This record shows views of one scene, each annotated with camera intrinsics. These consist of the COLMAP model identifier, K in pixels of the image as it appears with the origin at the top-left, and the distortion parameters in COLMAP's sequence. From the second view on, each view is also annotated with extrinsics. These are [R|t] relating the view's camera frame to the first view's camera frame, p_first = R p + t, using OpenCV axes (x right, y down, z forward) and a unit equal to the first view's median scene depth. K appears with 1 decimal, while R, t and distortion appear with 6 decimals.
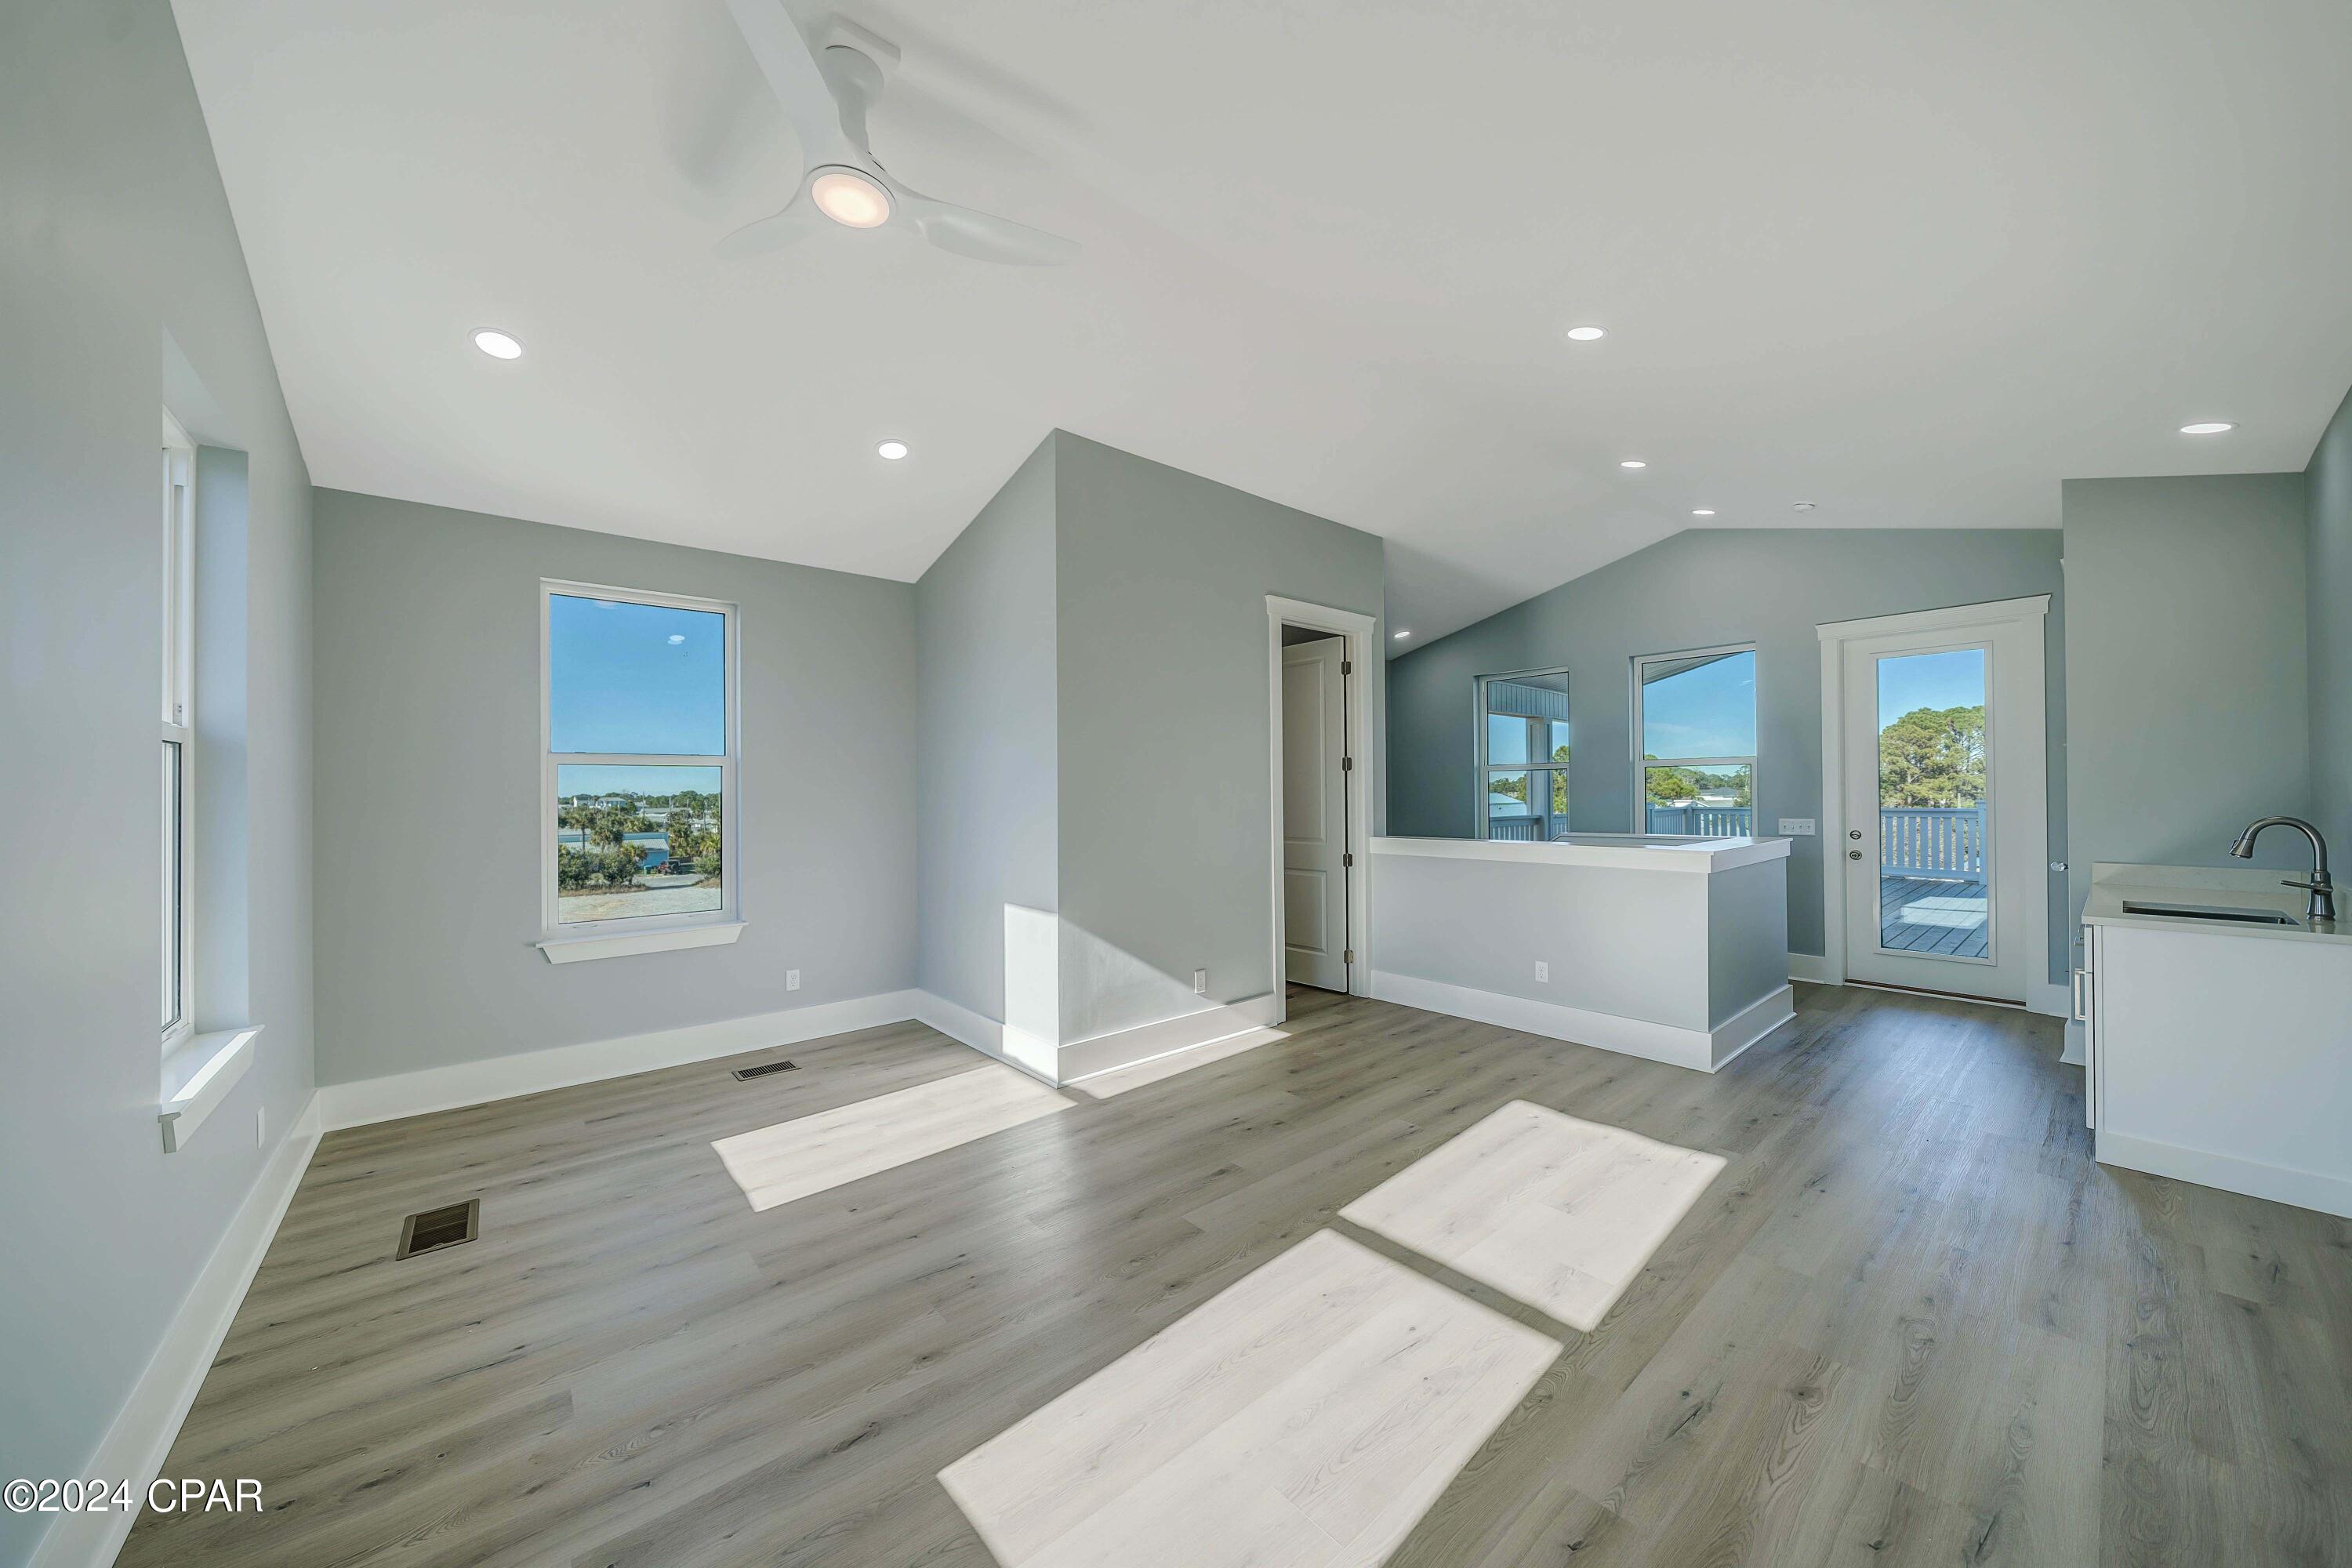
lens RADIAL K [[812.5, 0, 1158.4], [0, 812.5, 792.0], [0, 0, 1]] dist [-0.003296, -0.000275]
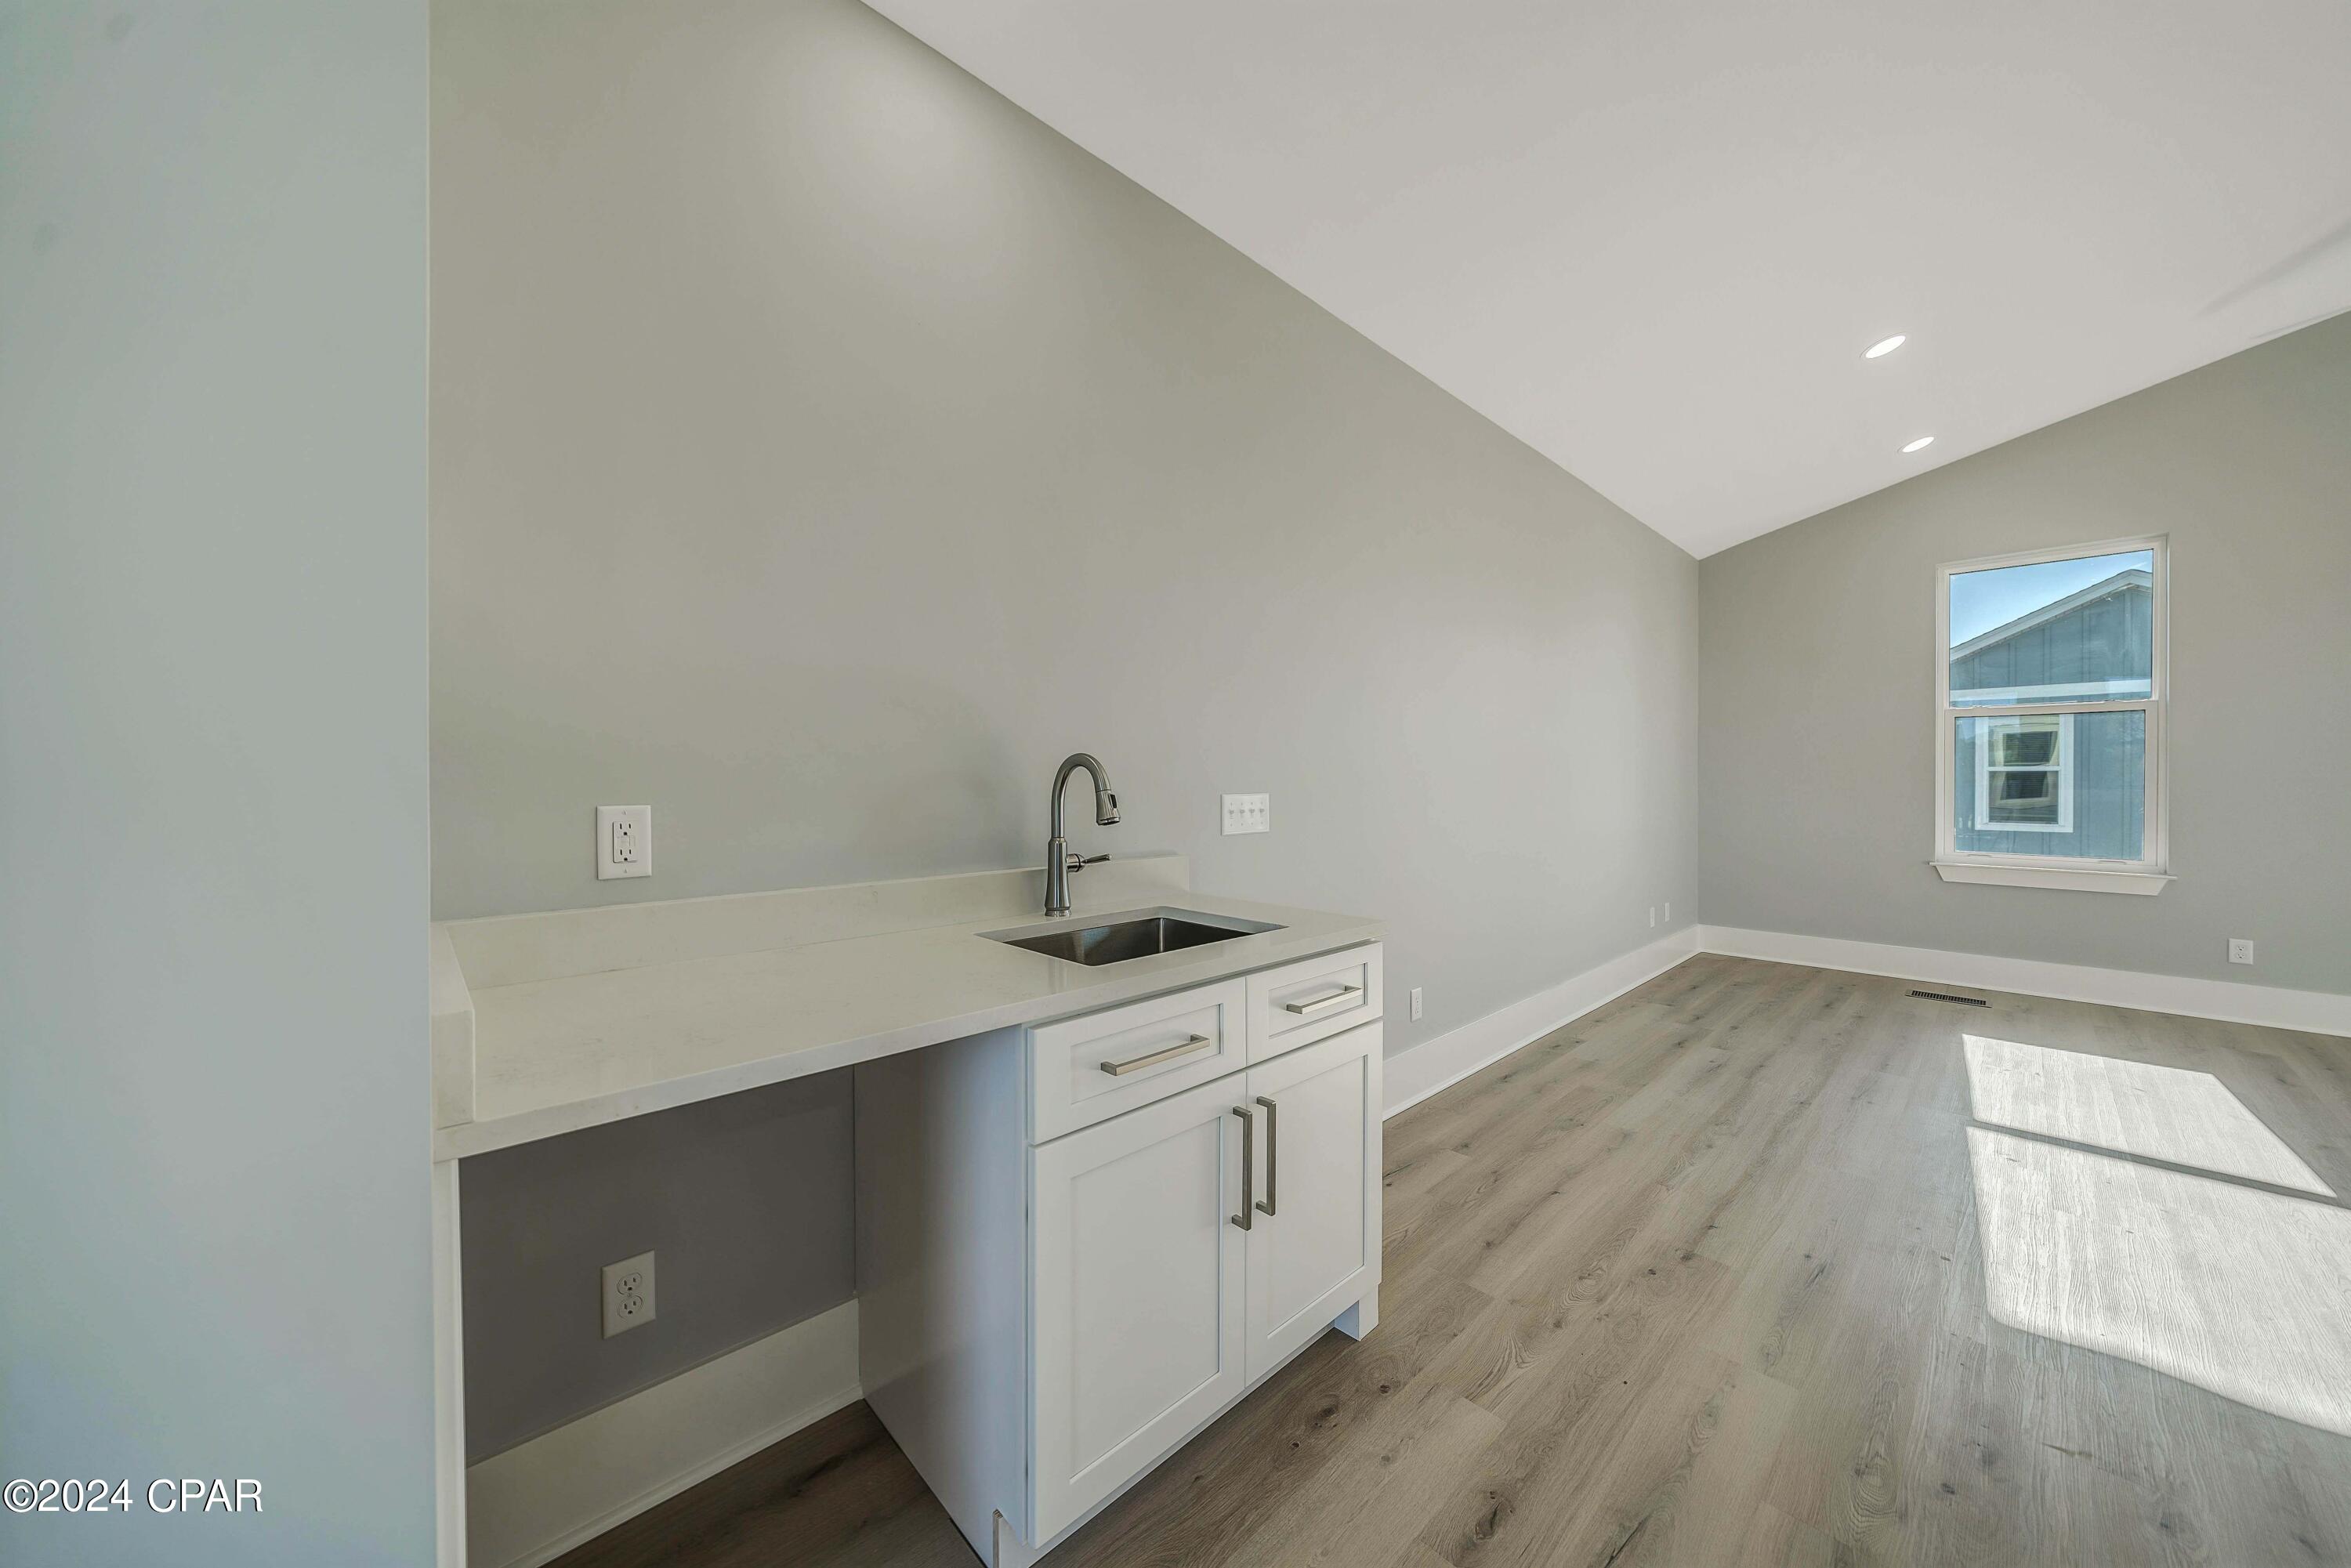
lens RADIAL K [[825.5, 0, 1139.8], [0, 825.5, 775.8], [0, 0, 1]] dist [-0.001355, -0.000287]
pose [[-0.998818, 0.011313, -0.047278, 1.216852], [0.011771, 0.999886, -0.009423, 0.043529], [0.047166, -0.009969, -0.998837, 1.441481]]
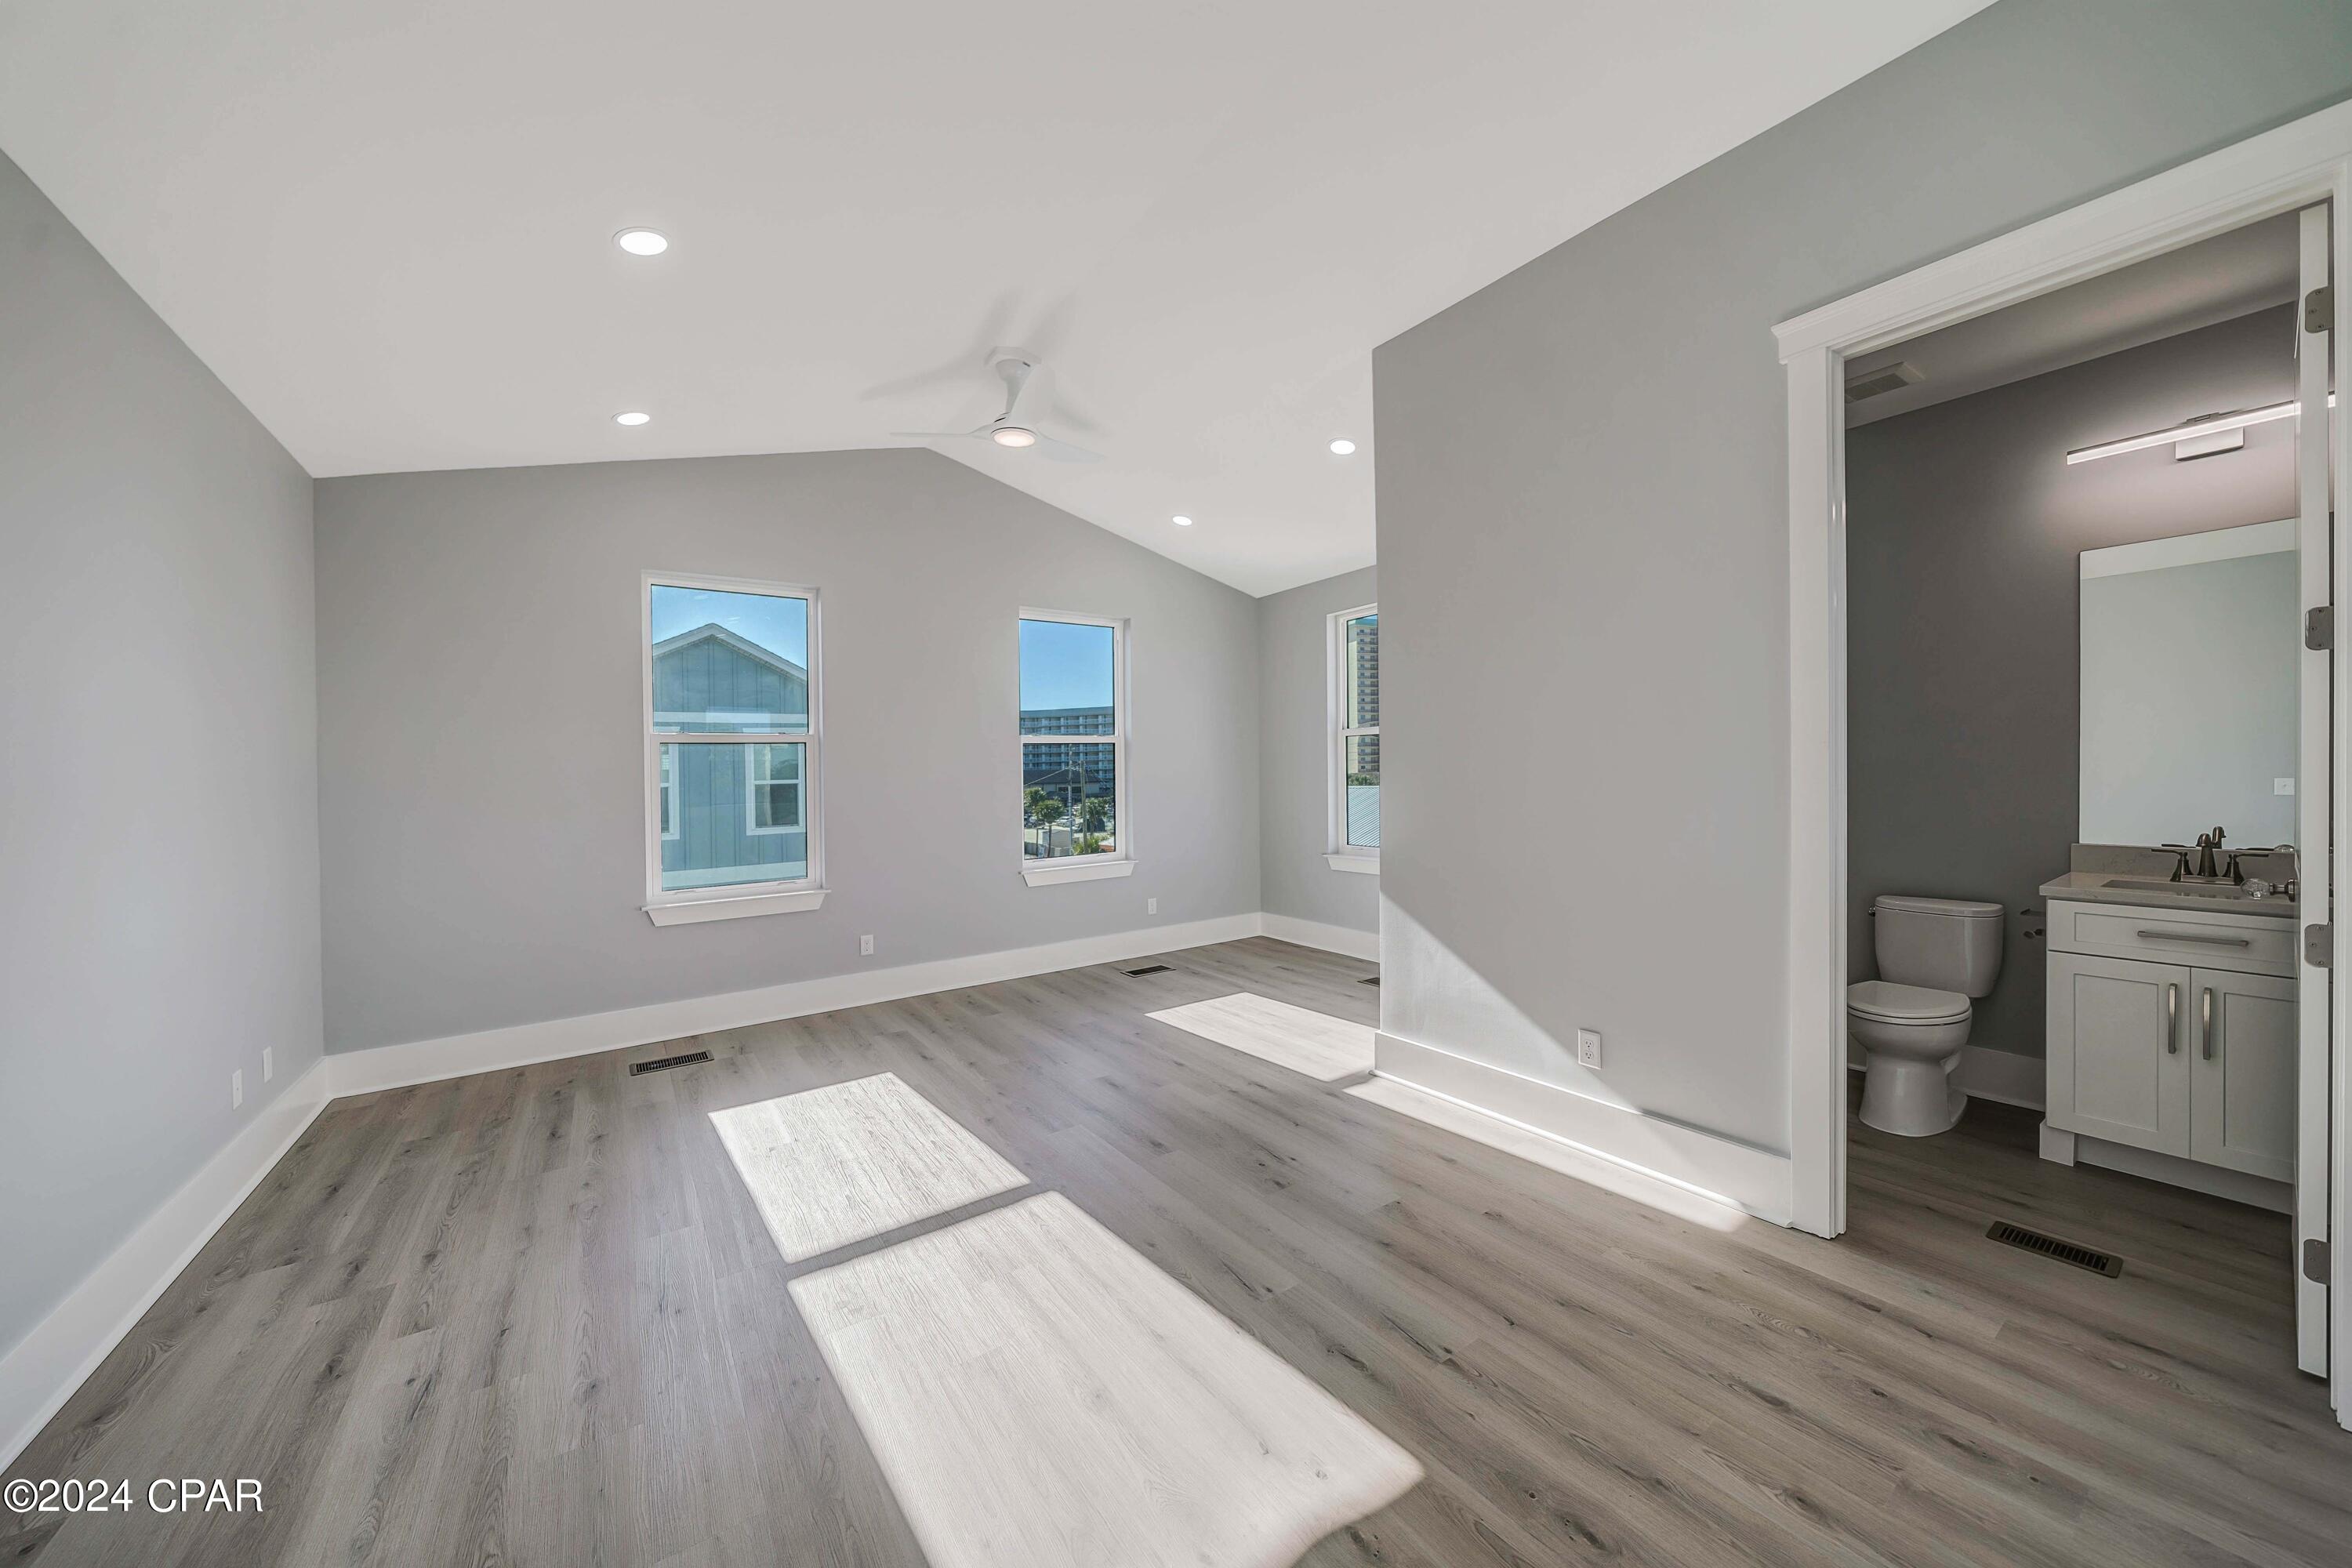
lens RADIAL K [[815.5, 0, 1178.5], [0, 815.5, 771.7], [0, 0, 1]] dist [-0.001965, -0.000254]
pose [[-0.086641, 0.013414, -0.996149, 0.937998], [0.032898, 0.999403, 0.010597, 0.002843], [0.995696, -0.031853, -0.087031, 0.996147]]
